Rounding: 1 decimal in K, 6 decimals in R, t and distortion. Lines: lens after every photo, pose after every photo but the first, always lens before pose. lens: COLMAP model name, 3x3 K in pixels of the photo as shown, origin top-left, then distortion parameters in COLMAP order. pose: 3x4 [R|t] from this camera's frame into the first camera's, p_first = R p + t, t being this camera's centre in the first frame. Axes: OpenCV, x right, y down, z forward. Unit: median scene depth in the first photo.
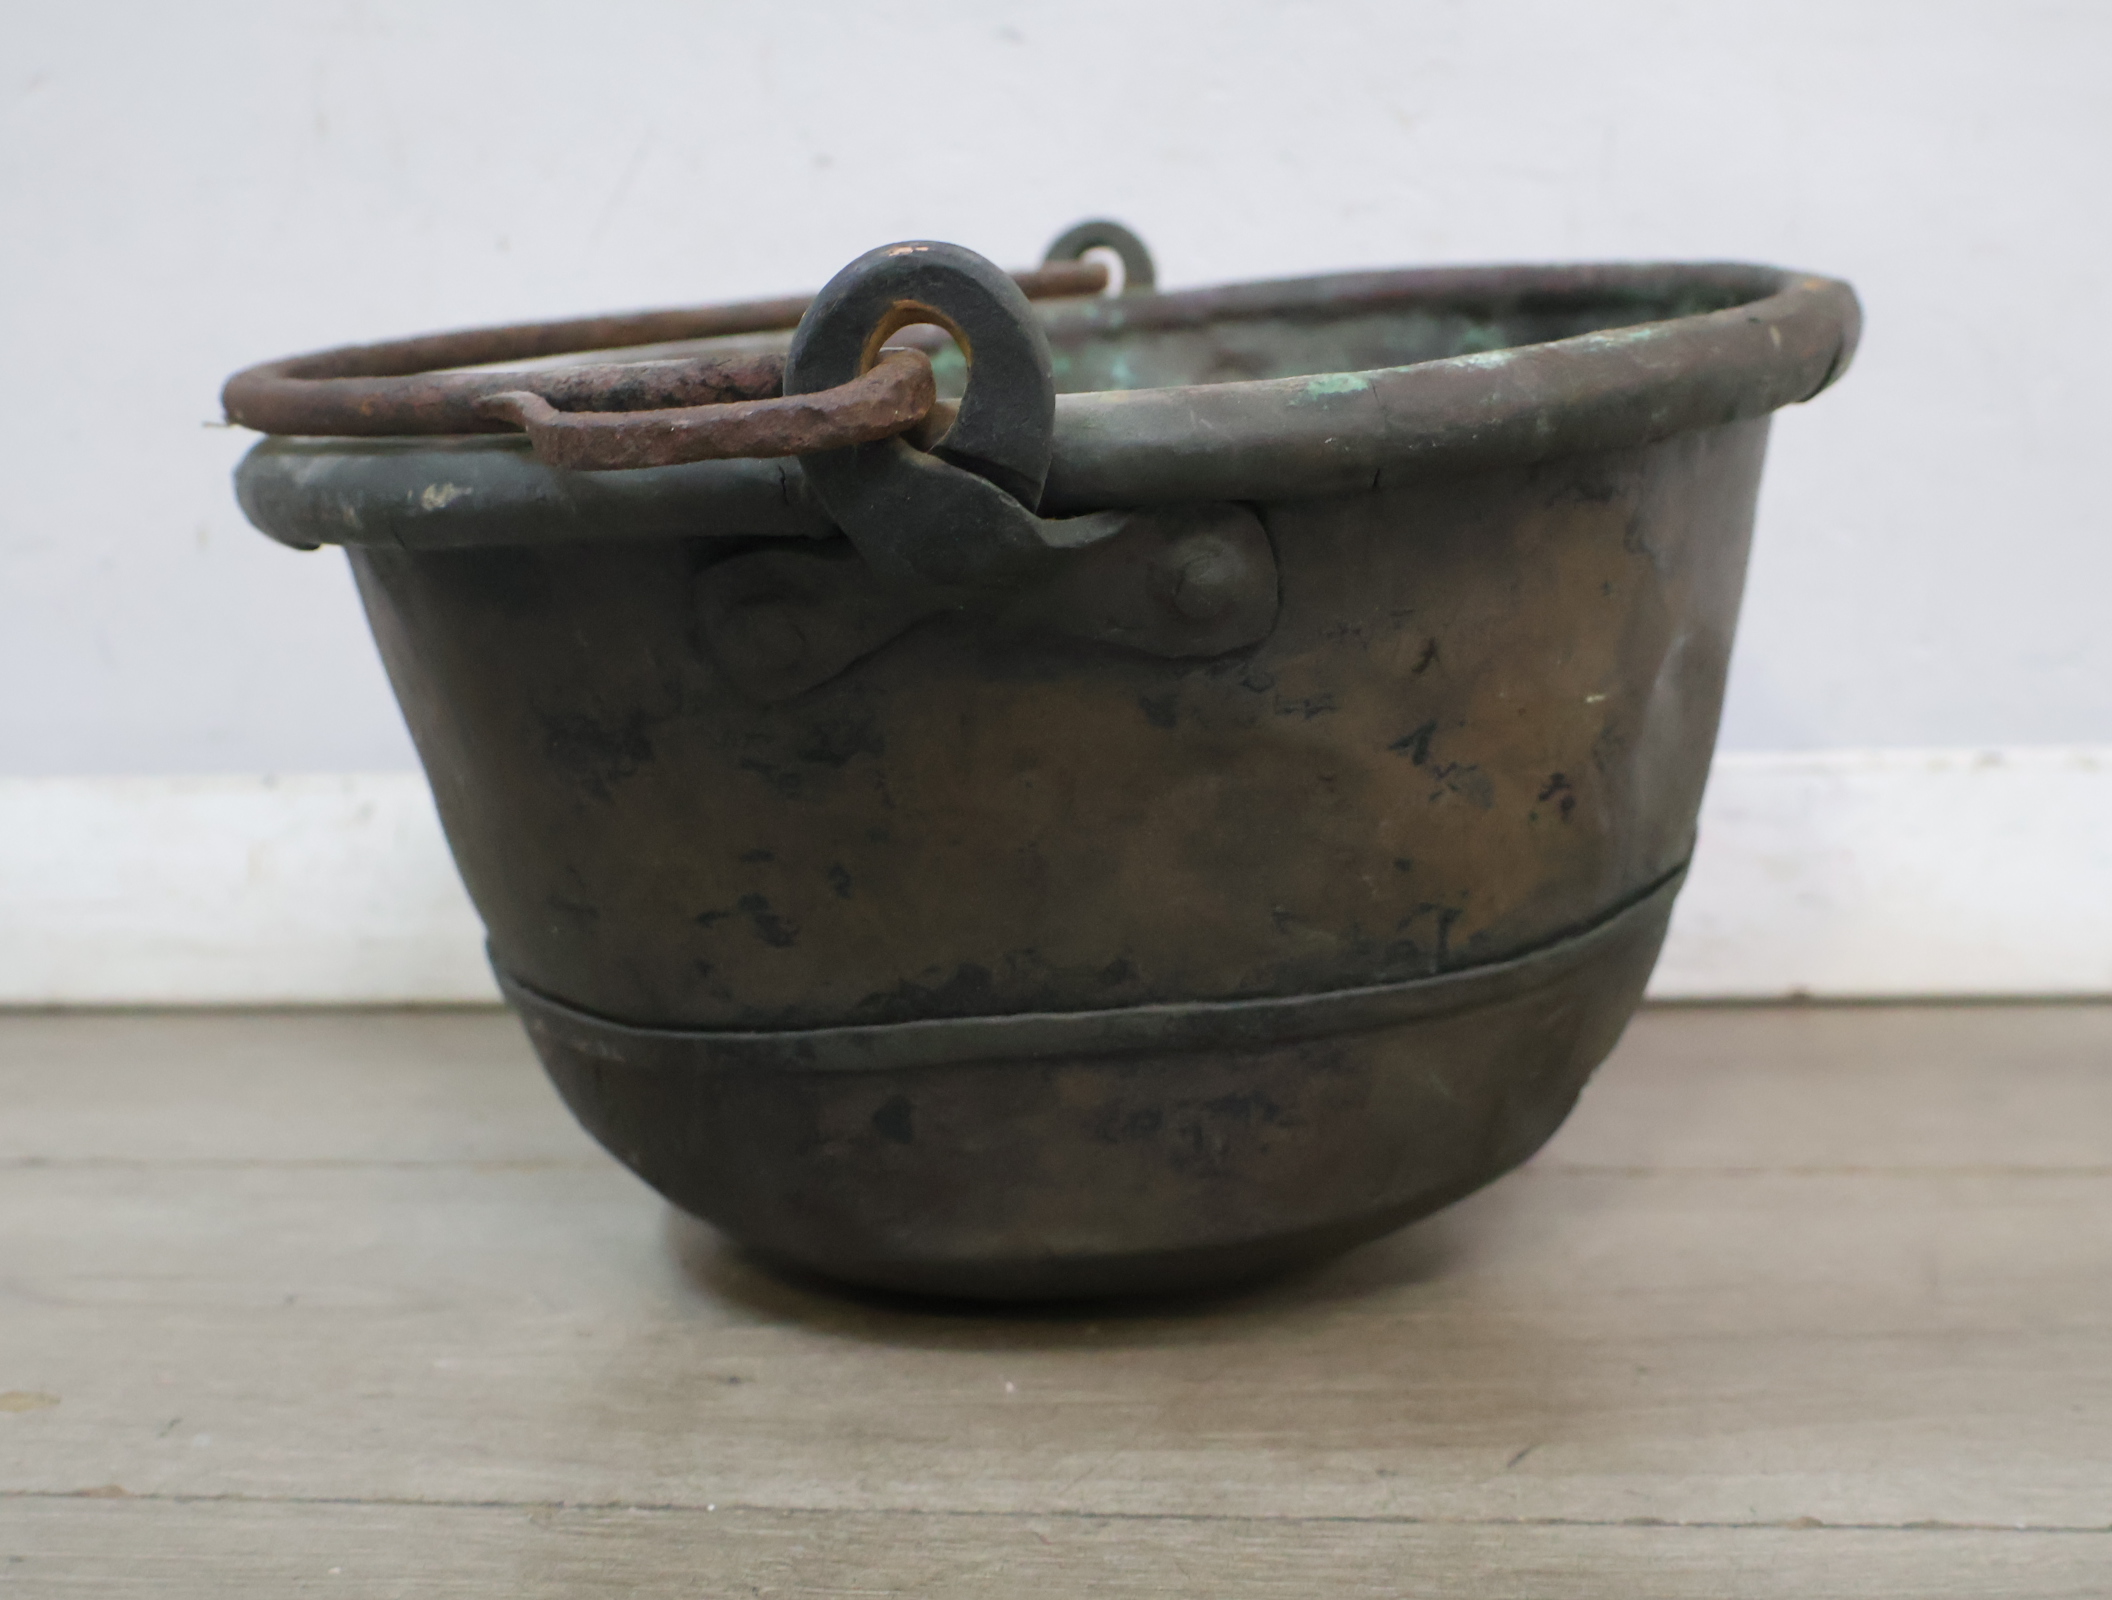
lens RADIAL K [[2719.7, 0, 1048.6], [0, 2719.7, 803.3], [0, 0, 1]] dist [0.022091, -0.039120]
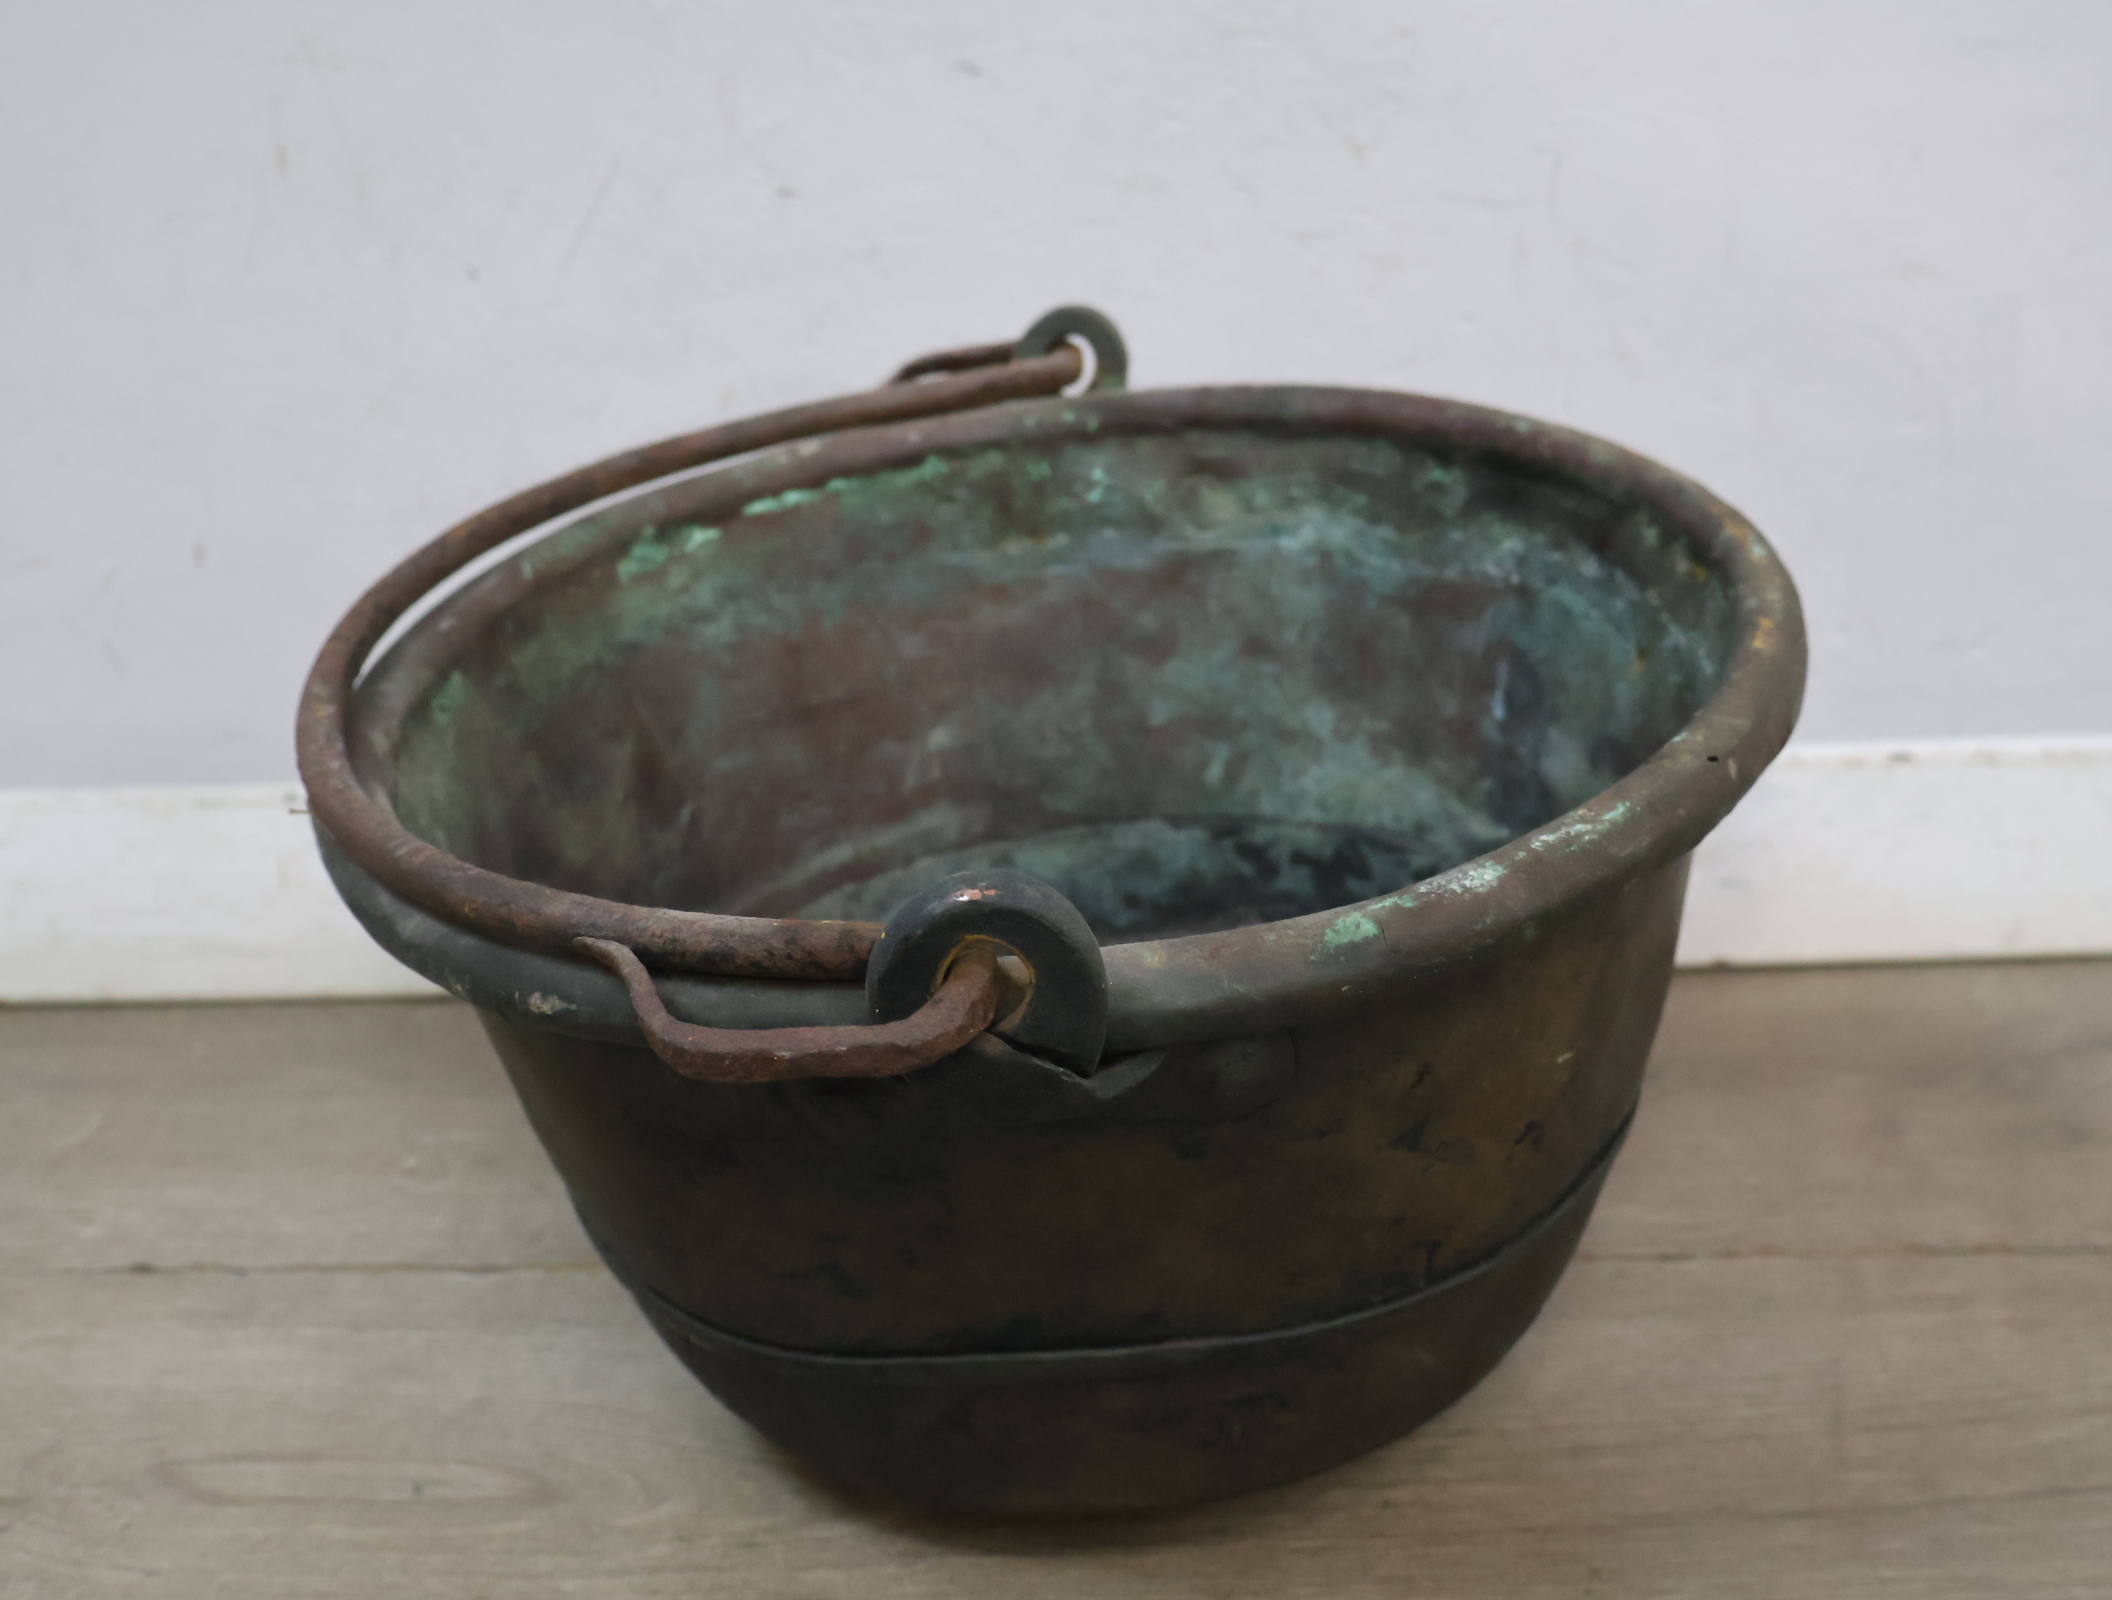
lens RADIAL K [[2716.7, 0, 1050.3], [0, 2716.7, 794.0], [0, 0, 1]] dist [0.006798, -0.018281]
pose [[0.998785, -0.035217, 0.034471, -0.050956], [0.026648, 0.974375, 0.223345, -0.427907], [-0.041453, -0.222155, 0.974130, -0.072196]]
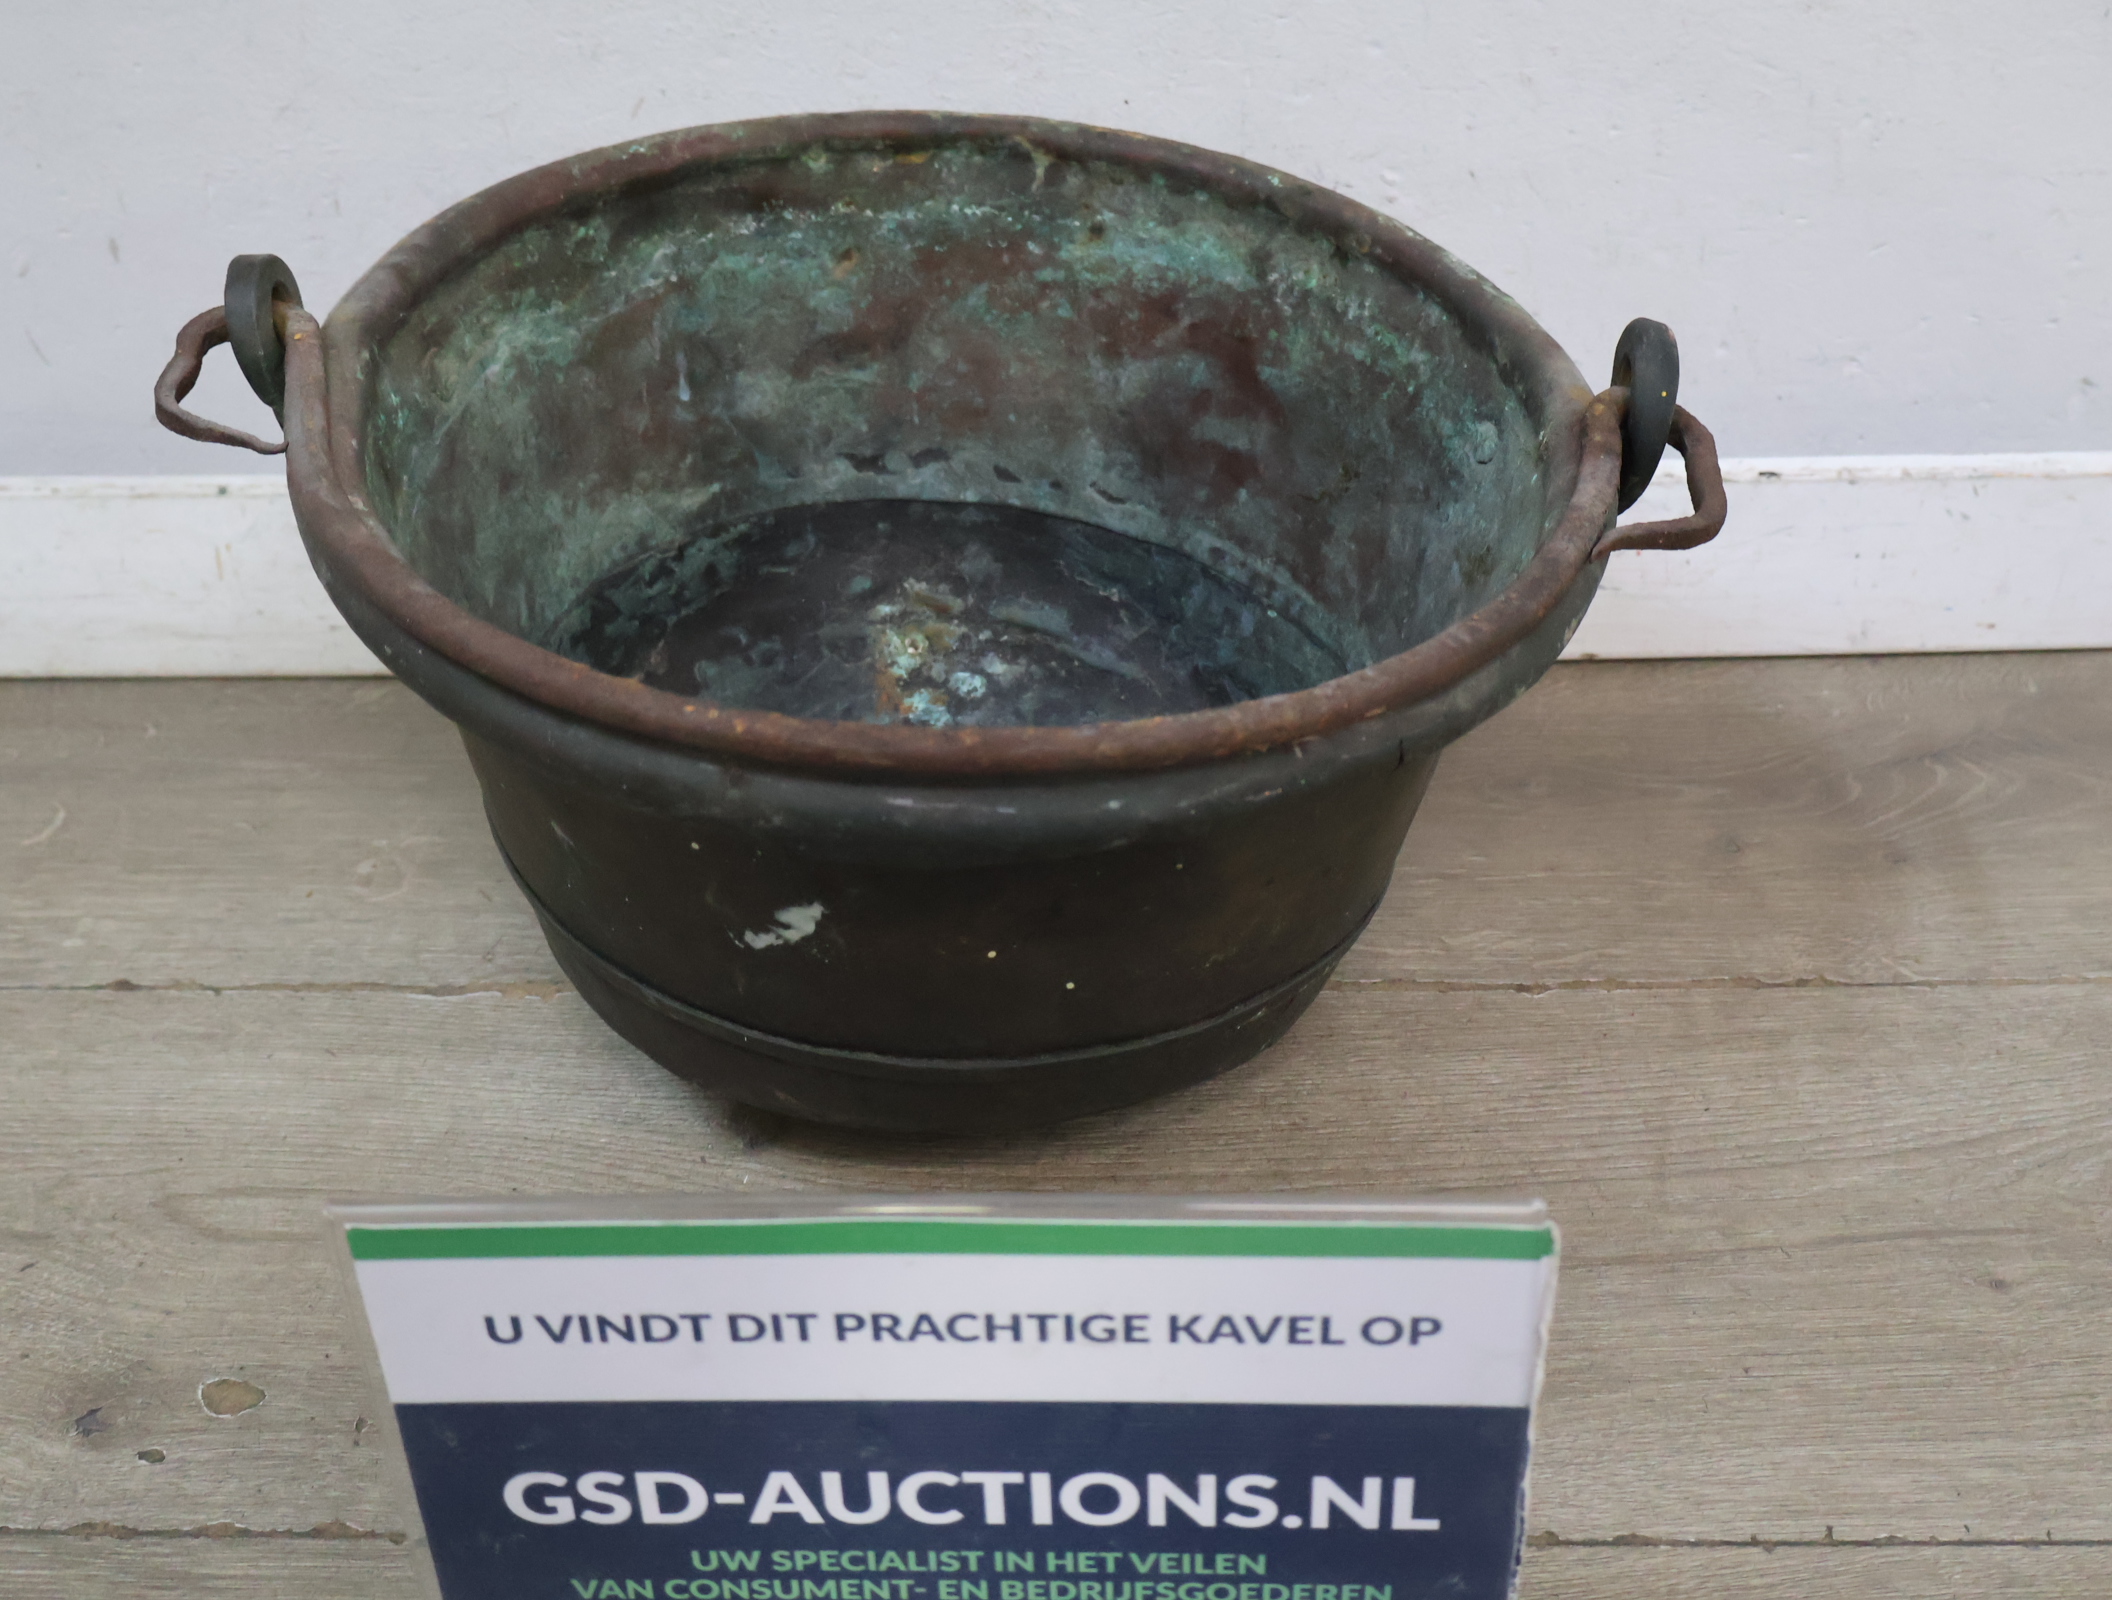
lens RADIAL K [[2676.2, 0, 1048.9], [0, 2676.2, 795.4], [0, 0, 1]] dist [0.011131, -0.051237]
pose [[-0.083153, -0.546752, 0.833155, -1.361622], [0.174359, 0.815172, 0.552353, -0.832395], [-0.981165, 0.191198, 0.027547, 1.208950]]
